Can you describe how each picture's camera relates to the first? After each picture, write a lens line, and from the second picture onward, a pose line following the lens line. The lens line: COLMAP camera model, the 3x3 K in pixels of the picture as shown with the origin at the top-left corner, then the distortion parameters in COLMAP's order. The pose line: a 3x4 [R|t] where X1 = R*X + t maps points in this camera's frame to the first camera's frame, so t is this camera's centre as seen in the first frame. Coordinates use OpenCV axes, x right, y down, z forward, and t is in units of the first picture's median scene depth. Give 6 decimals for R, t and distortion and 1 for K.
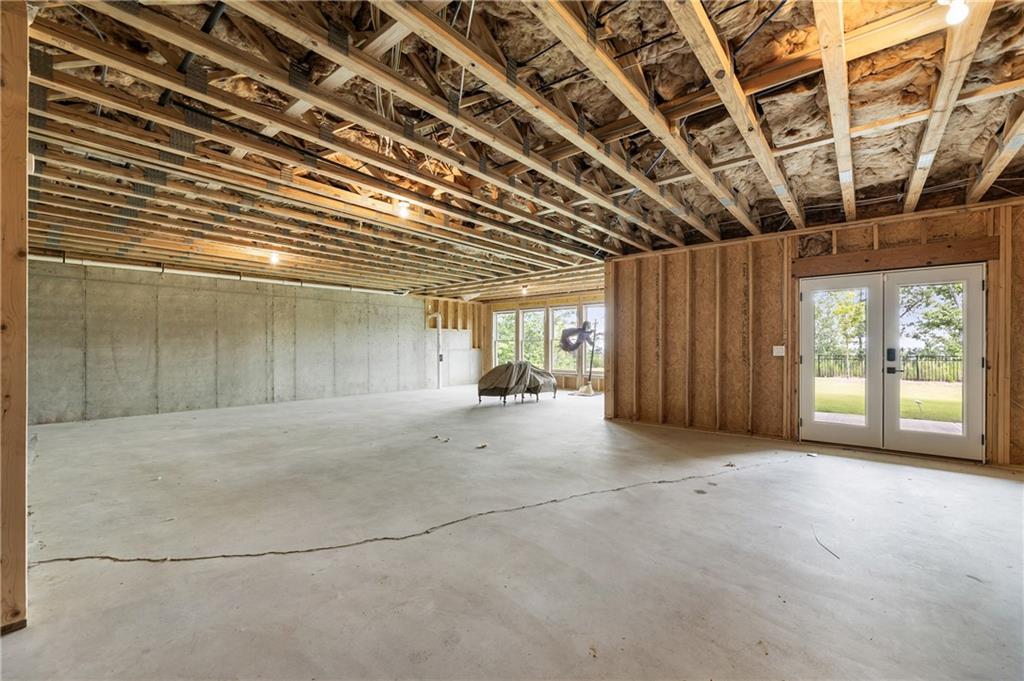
lens RADIAL K [[413.9, 0, 506.4], [0, 413.9, 340.6], [0, 0, 1]] dist [-0.000921, -0.000156]
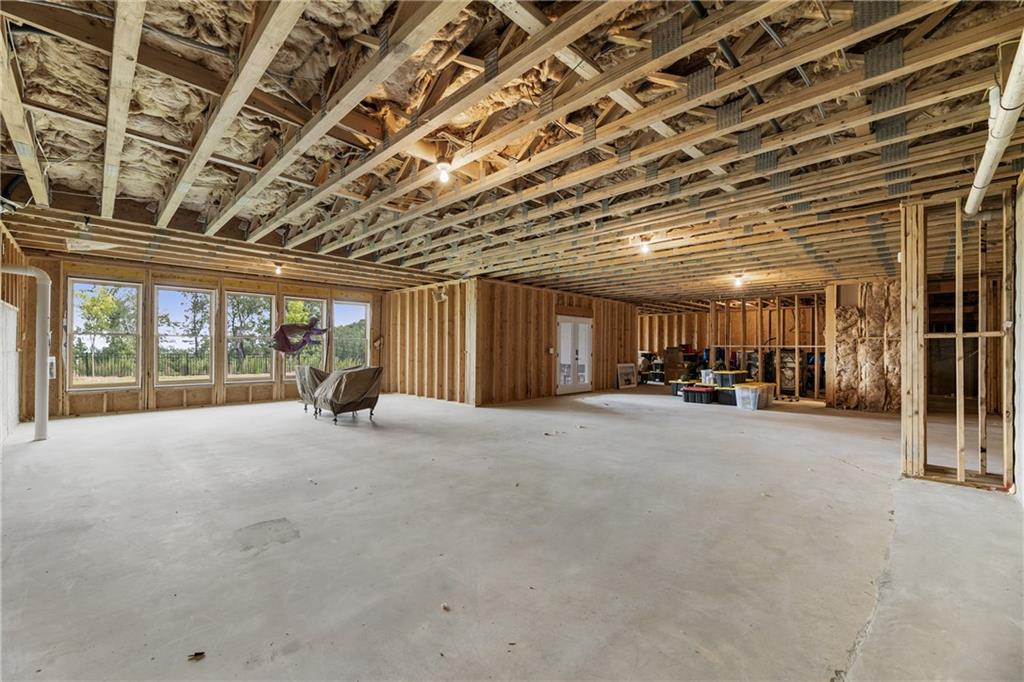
lens RADIAL K [[413.9, 0, 506.4], [0, 413.9, 341.1], [0, 0, 1]] dist [-0.000921, -0.000156]
pose [[0.072390, 0.022338, 0.997126, -1.301901], [-0.019297, 0.999593, -0.020992, 0.024470], [-0.997190, -0.017722, 0.072792, 1.091854]]
